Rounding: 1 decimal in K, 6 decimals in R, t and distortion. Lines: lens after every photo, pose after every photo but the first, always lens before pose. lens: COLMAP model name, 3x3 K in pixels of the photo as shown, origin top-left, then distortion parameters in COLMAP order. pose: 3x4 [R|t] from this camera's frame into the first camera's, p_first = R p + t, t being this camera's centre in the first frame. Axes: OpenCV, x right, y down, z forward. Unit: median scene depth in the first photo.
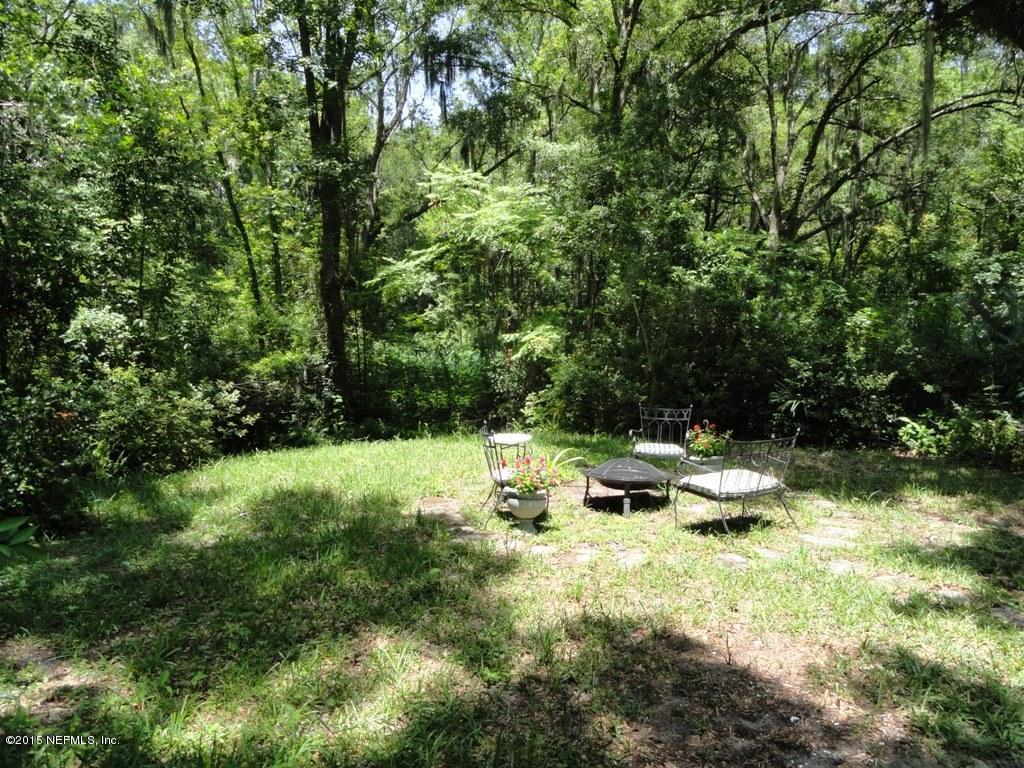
lens RADIAL K [[705.5, 0, 509.0], [0, 705.5, 379.6], [0, 0, 1]] dist [-0.007422, 0.007756]
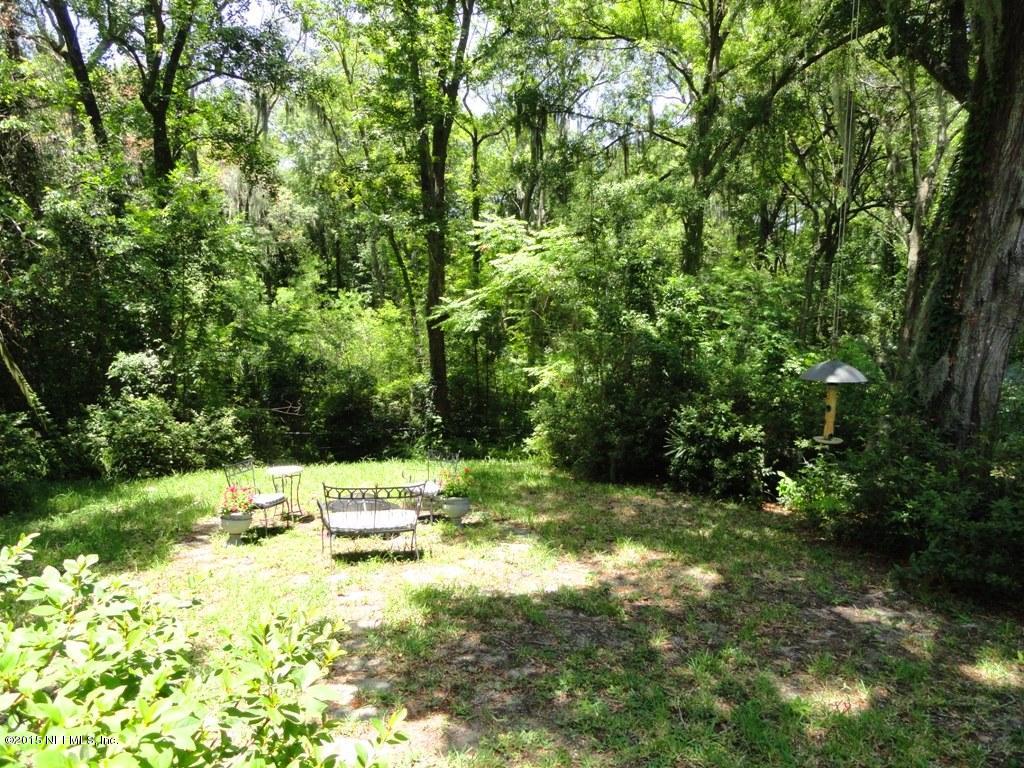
lens RADIAL K [[705.5, 0, 519.9], [0, 705.5, 383.7], [0, 0, 1]] dist [-0.007422, 0.007756]
pose [[0.945146, 0.023384, -0.325809, 0.307974], [-0.028124, 0.999556, -0.009847, -0.027281], [0.325434, 0.018470, 0.945384, -0.019904]]
